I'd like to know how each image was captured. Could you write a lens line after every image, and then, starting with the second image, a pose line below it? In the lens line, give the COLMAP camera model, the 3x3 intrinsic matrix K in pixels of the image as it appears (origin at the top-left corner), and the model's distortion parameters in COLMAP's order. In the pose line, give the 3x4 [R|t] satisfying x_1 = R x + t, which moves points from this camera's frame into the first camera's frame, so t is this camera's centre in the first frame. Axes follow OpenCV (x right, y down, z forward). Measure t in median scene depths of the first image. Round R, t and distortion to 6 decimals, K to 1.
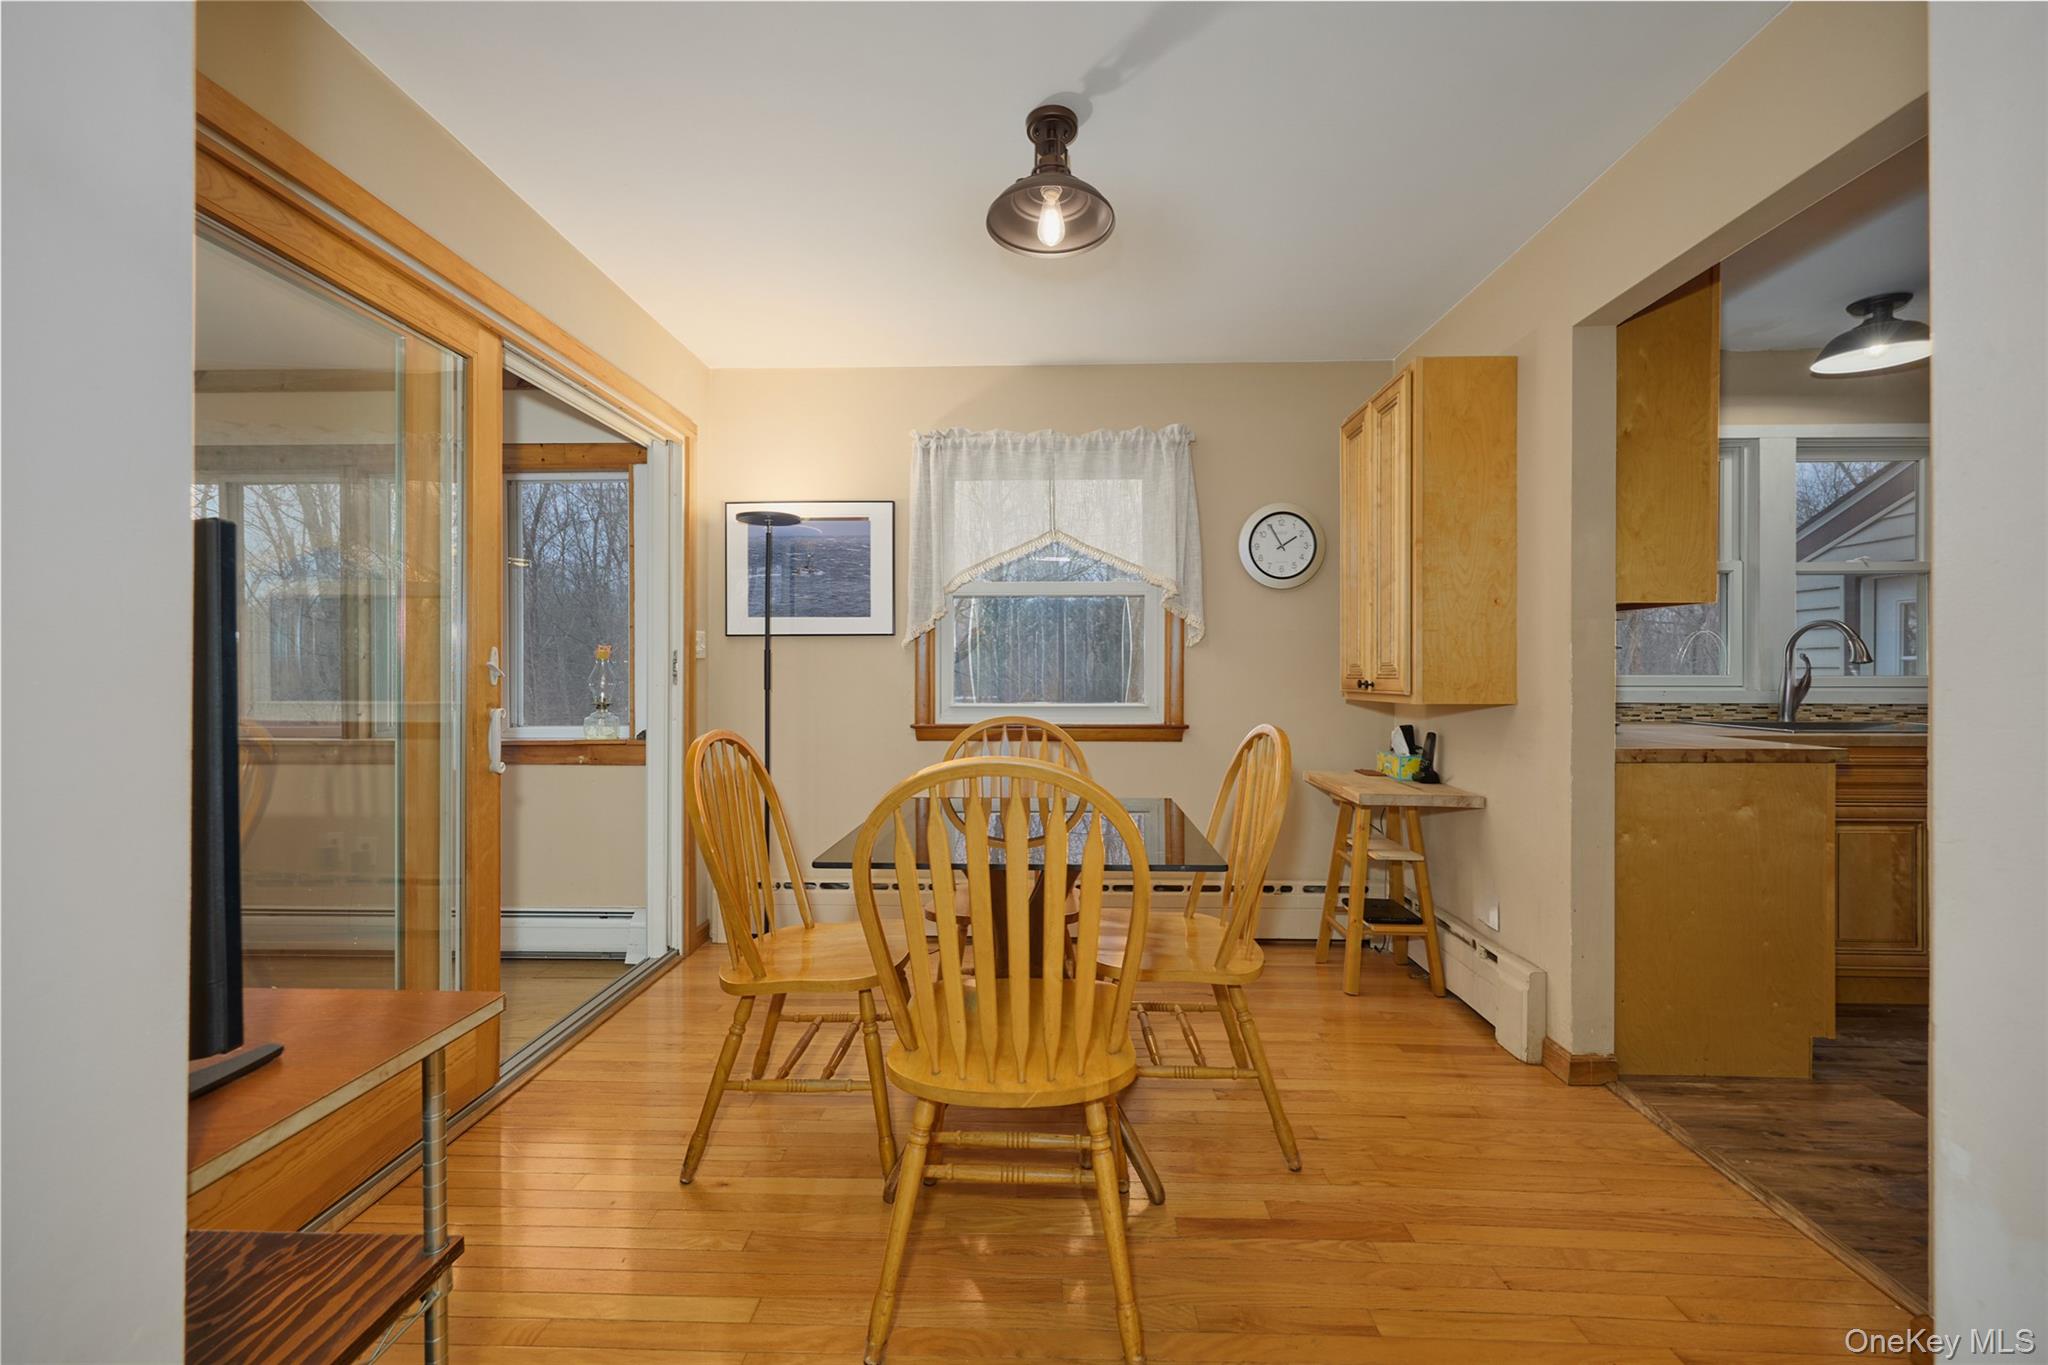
lens RADIAL K [[803.2, 0, 1020.6], [0, 803.2, 683.8], [0, 0, 1]] dist [0.000235, 0.000041]
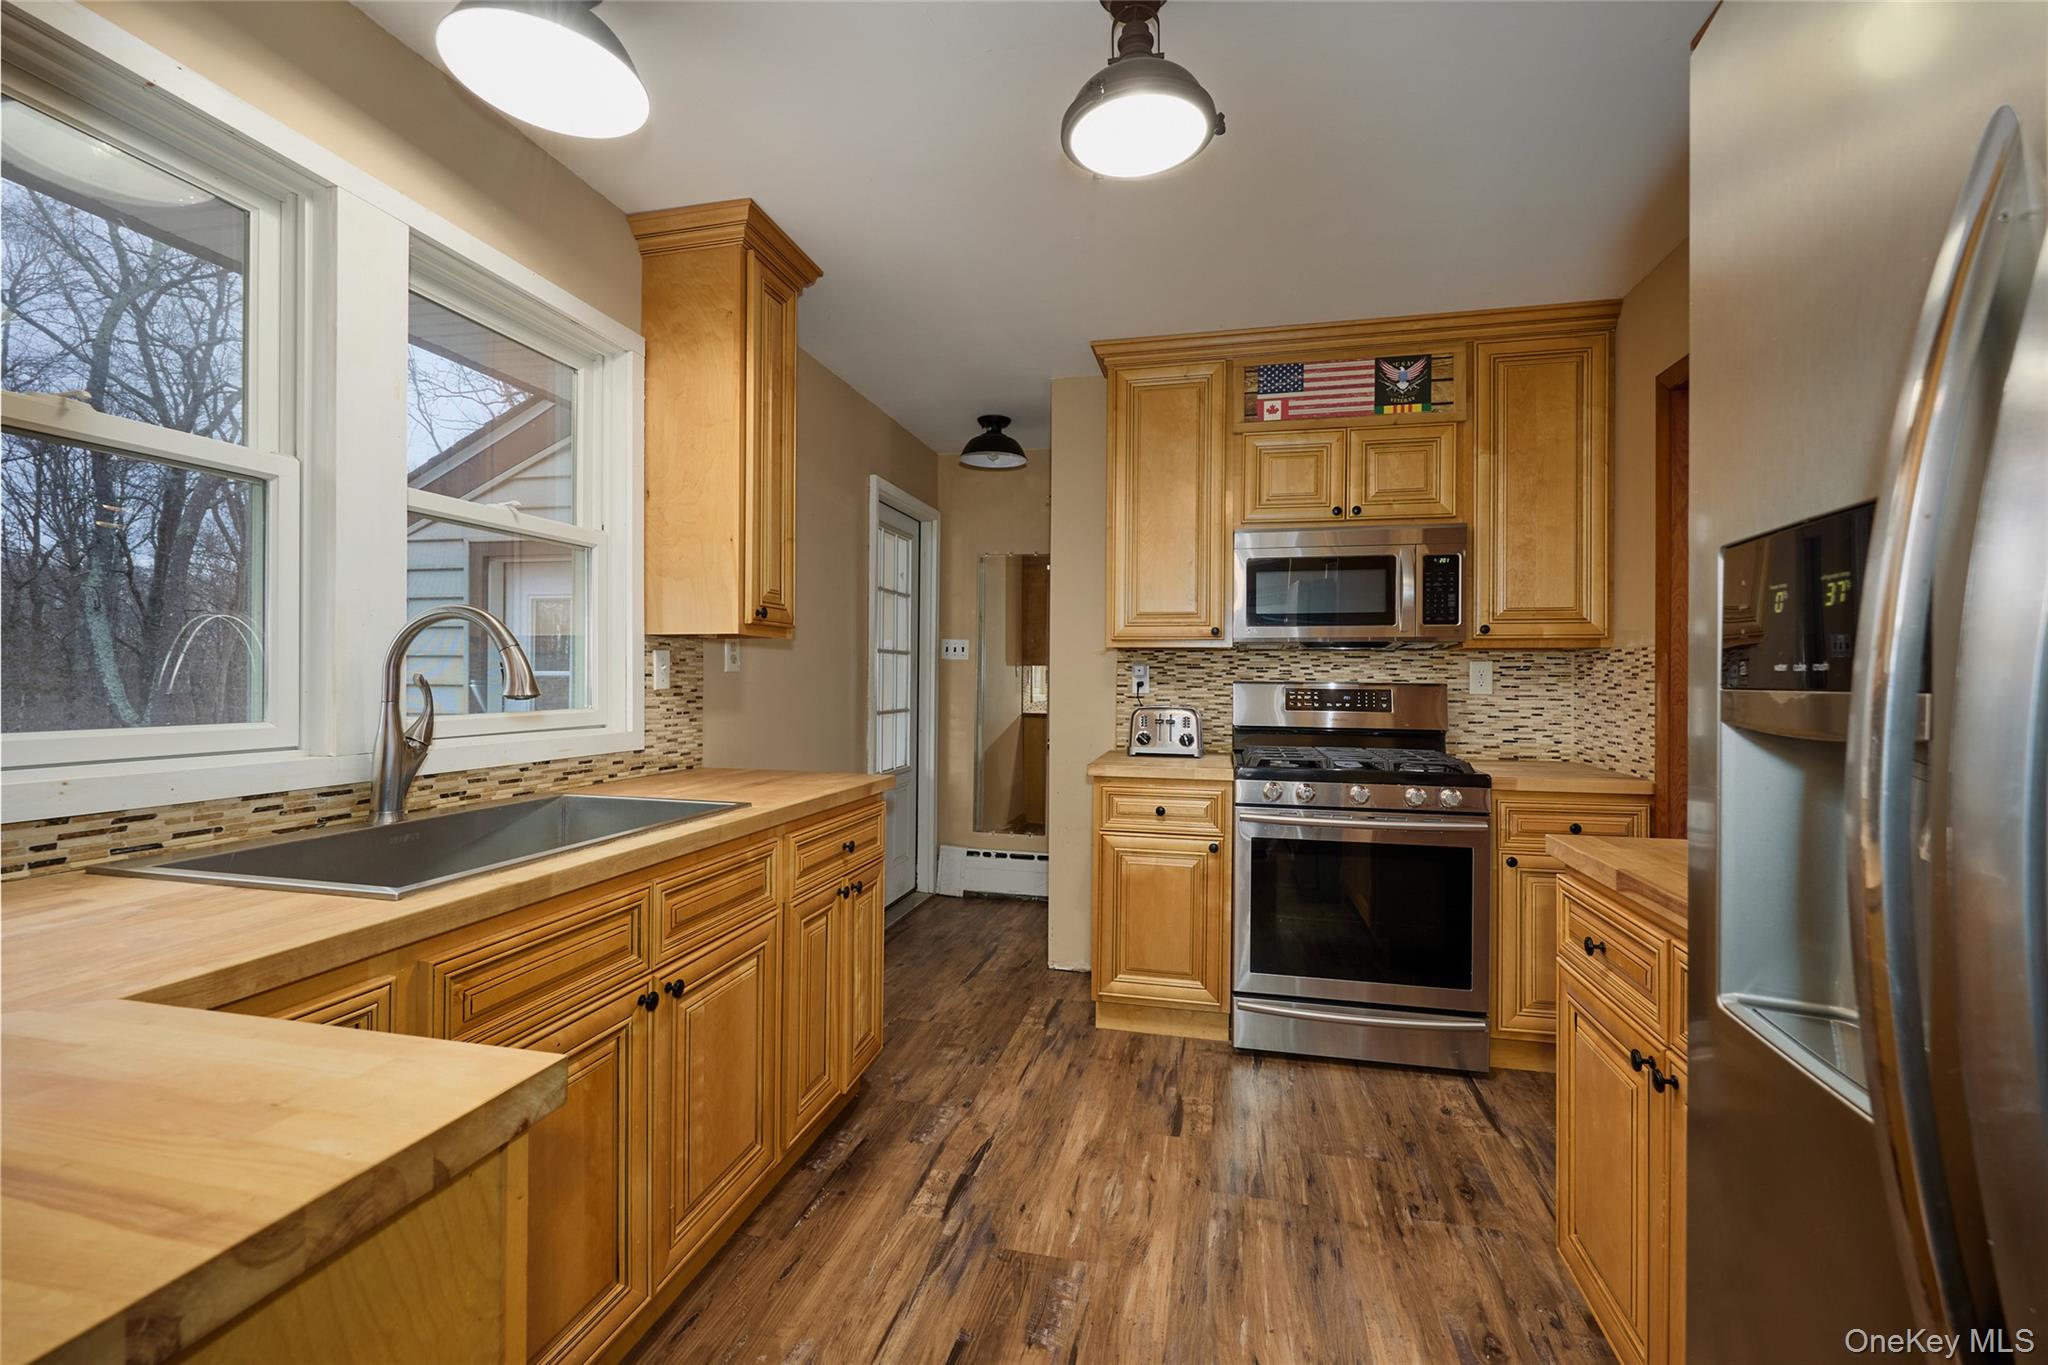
lens RADIAL K [[879.0, 0, 1019.7], [0, 879.0, 680.5], [0, 0, 1]] dist [-0.000565, -0.000054]
pose [[0.193888, -0.000783, 0.981023, 0.515166], [-0.005903, 0.999981, 0.001965, -0.036545], [-0.981006, -0.006172, 0.193880, 0.532841]]
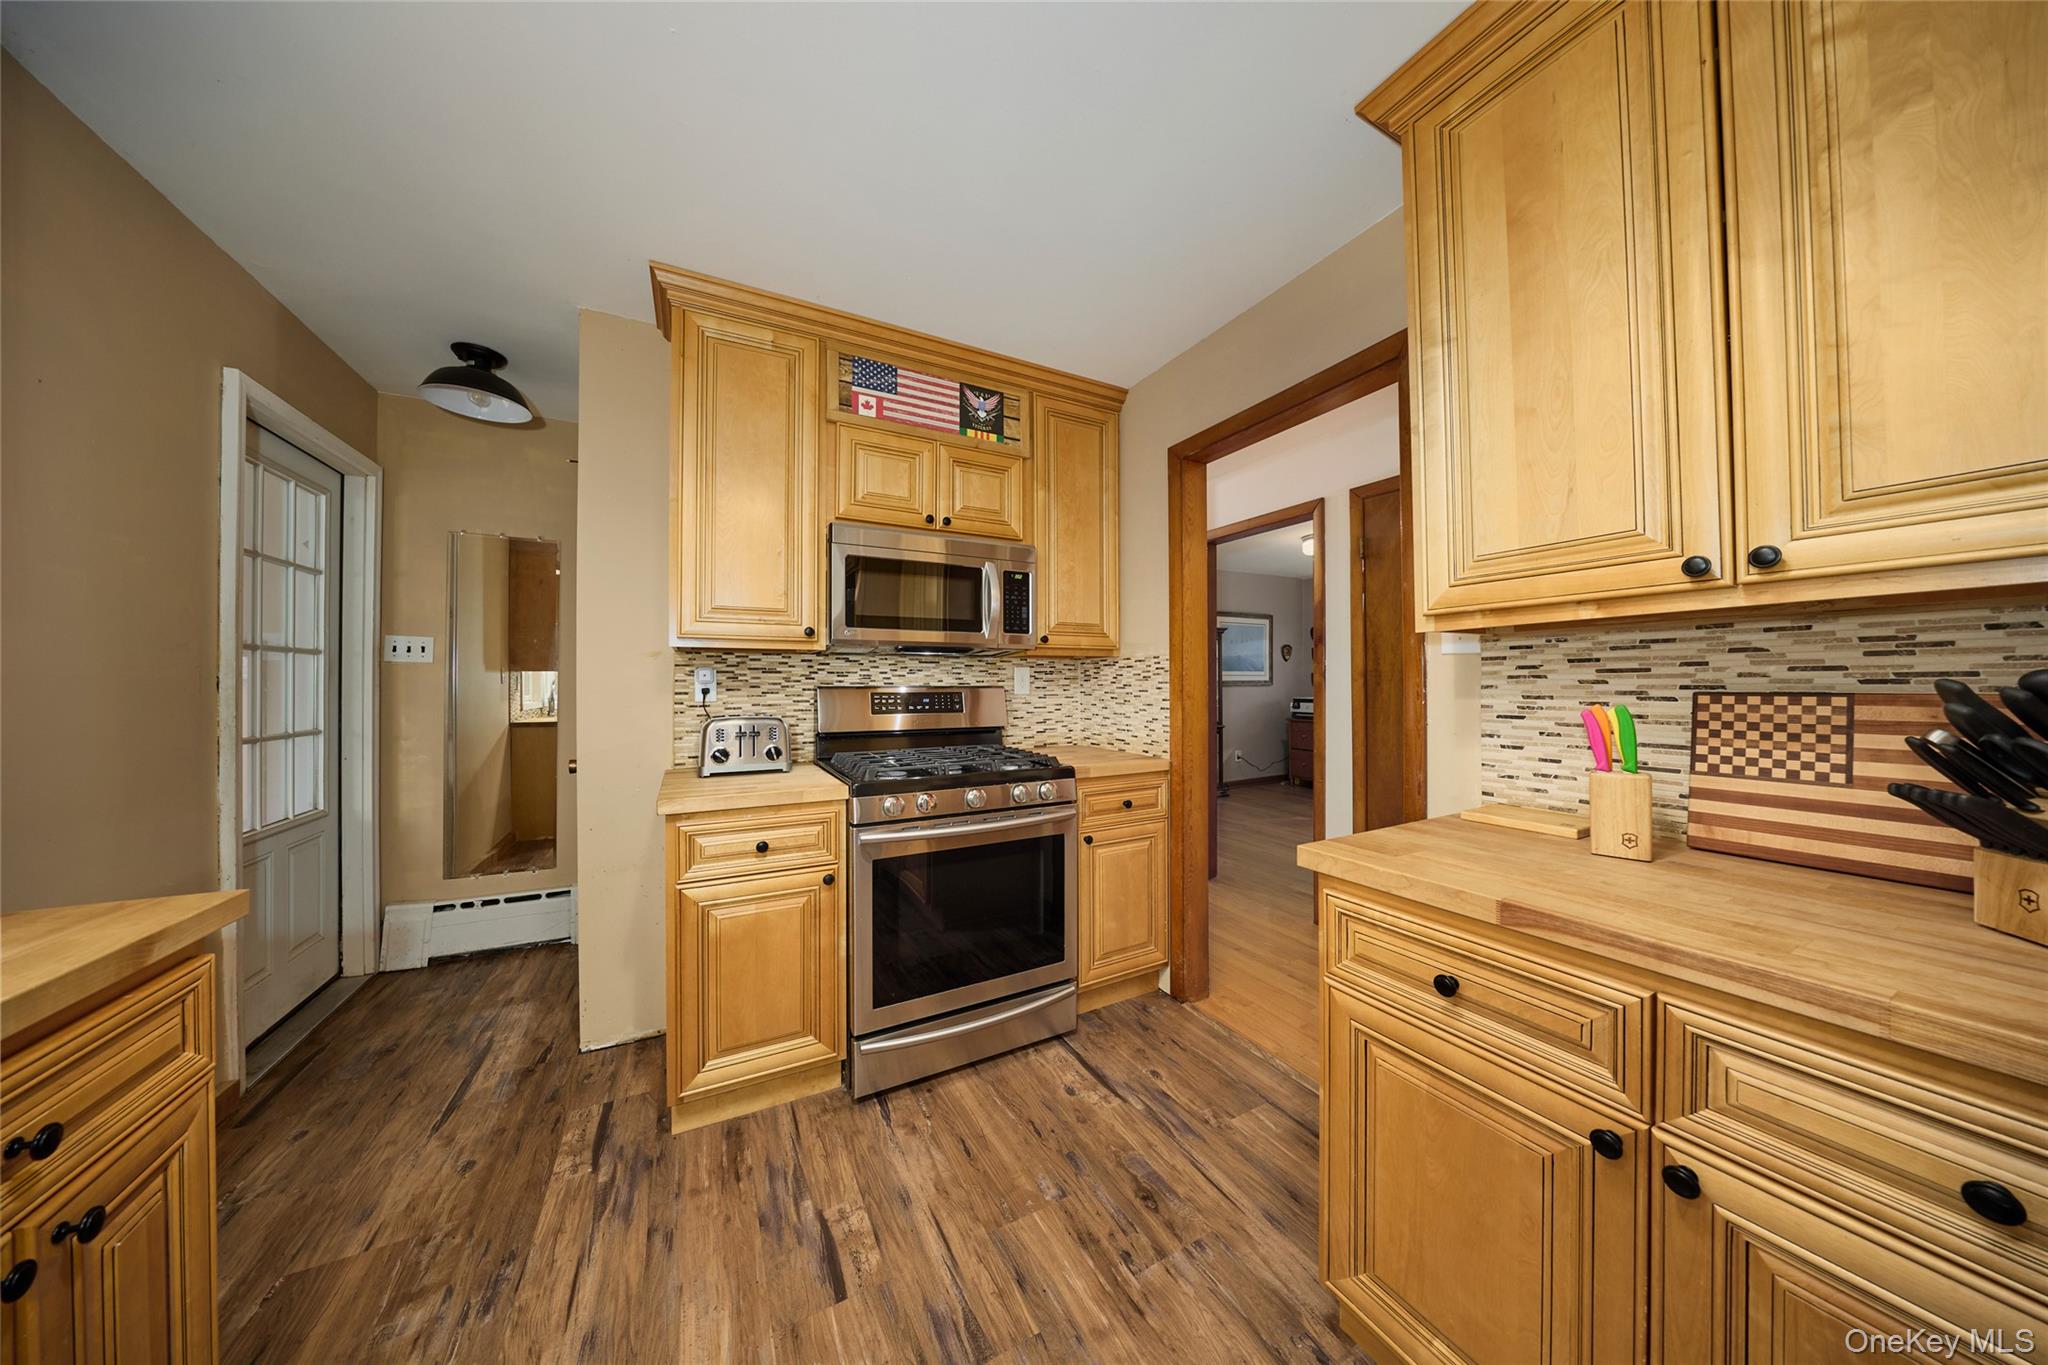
lens RADIAL K [[623.1, 0, 1034.3], [0, 623.1, 680.5], [0, 0, 1]] dist [-0.016668, 0.000893]
pose [[-0.503774, 0.005193, 0.863820, 0.952857], [0.004682, 0.999984, -0.003281, -0.038672], [-0.863823, 0.002392, -0.503791, 0.655295]]
